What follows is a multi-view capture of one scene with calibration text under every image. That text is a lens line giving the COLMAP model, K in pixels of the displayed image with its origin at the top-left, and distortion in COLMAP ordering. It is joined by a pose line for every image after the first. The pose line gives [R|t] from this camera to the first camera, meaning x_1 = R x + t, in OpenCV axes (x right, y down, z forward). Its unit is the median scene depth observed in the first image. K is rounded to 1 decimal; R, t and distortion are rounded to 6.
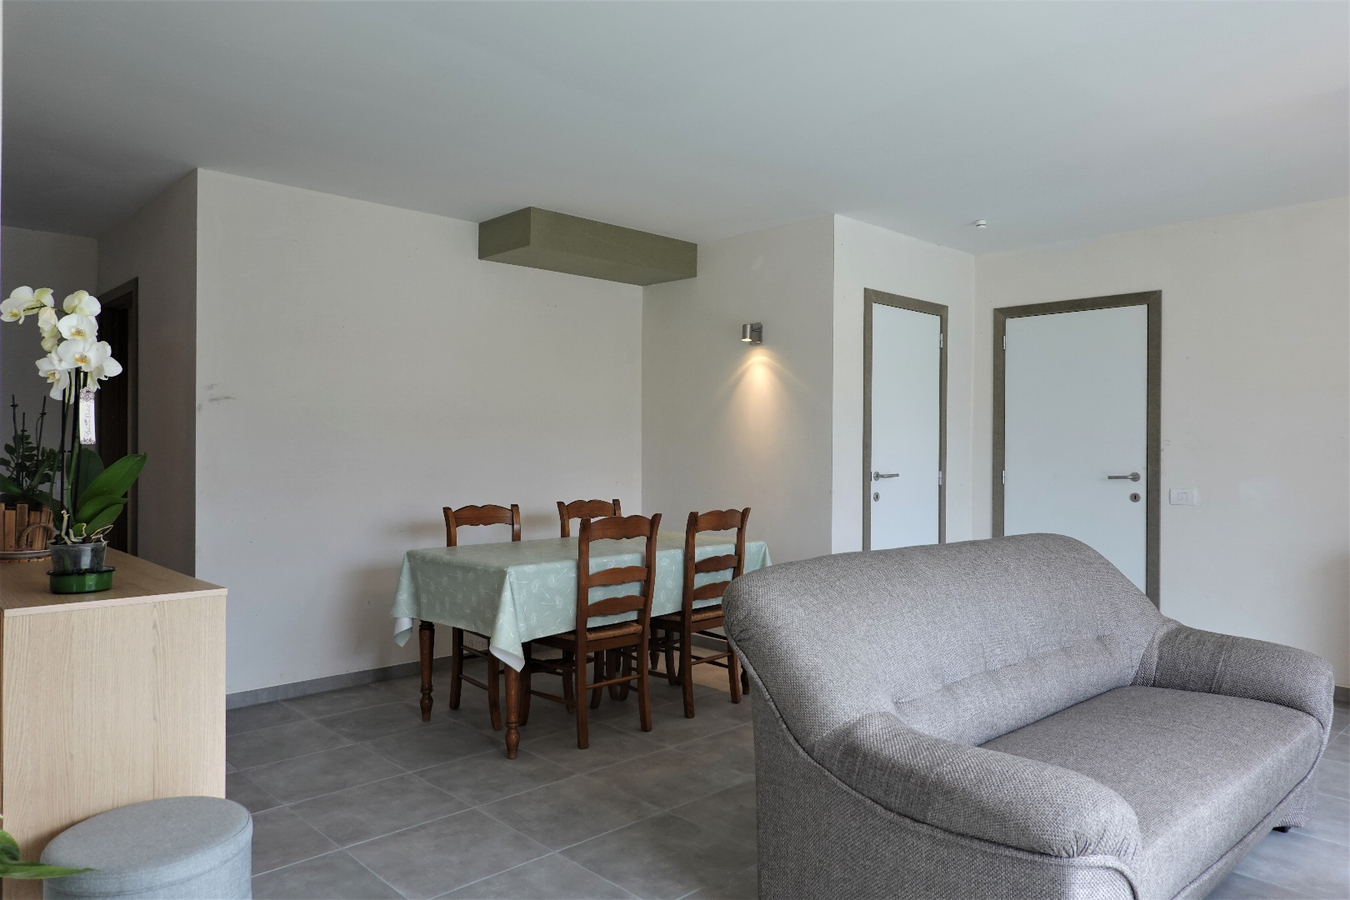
lens RADIAL K [[905.8, 0, 670.3], [0, 905.8, 448.1], [0, 0, 1]] dist [0.005108, 0.001360]
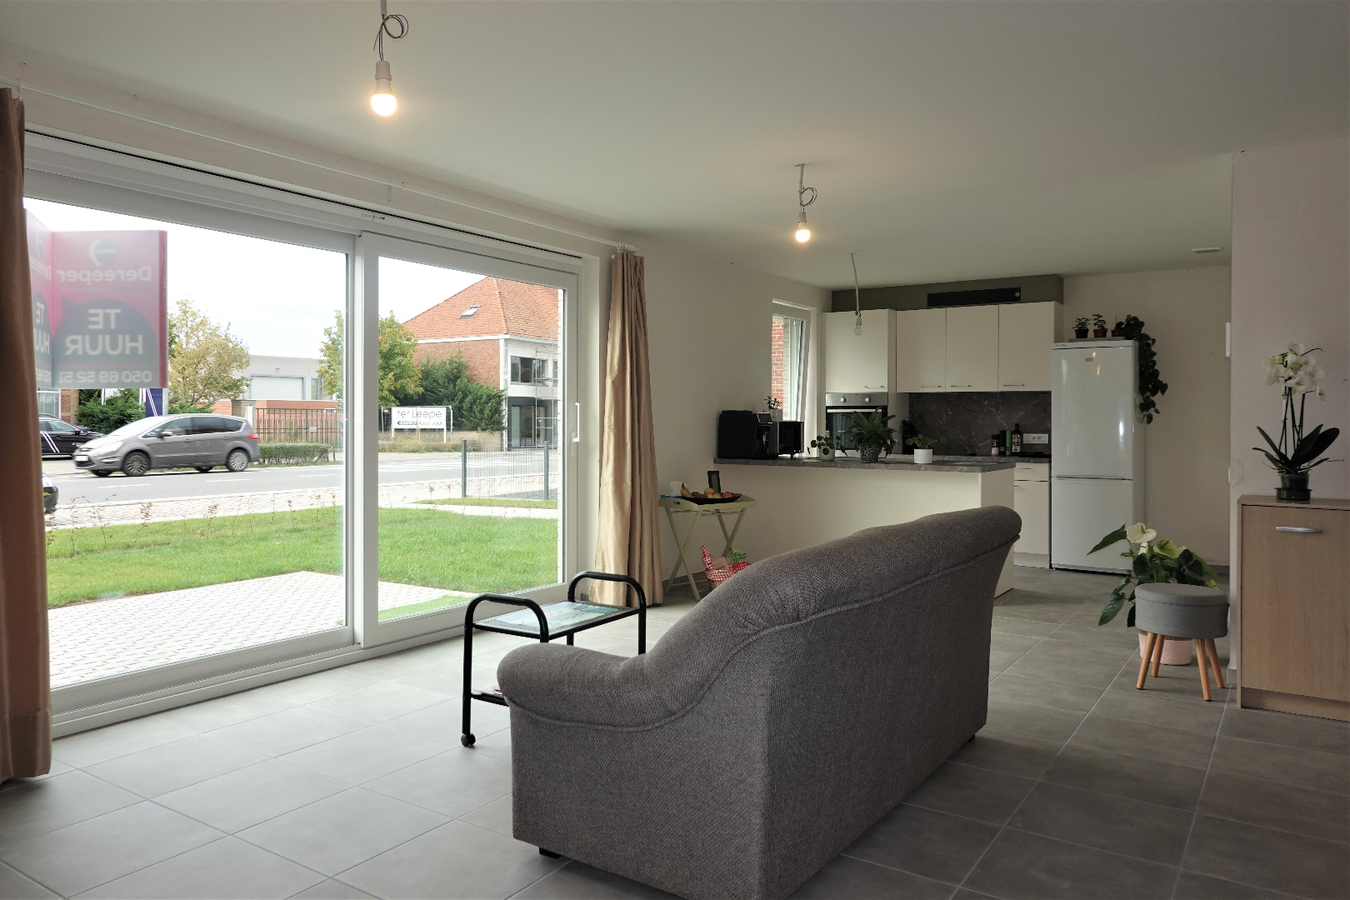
lens RADIAL K [[905.8, 0, 670.3], [0, 905.8, 448.1], [0, 0, 1]] dist [0.005108, 0.001360]
pose [[-0.975576, -0.002025, -0.219654, 0.549630], [-0.007132, 0.999722, 0.022461, 0.013376], [0.219547, 0.023479, -0.975319, 1.366520]]
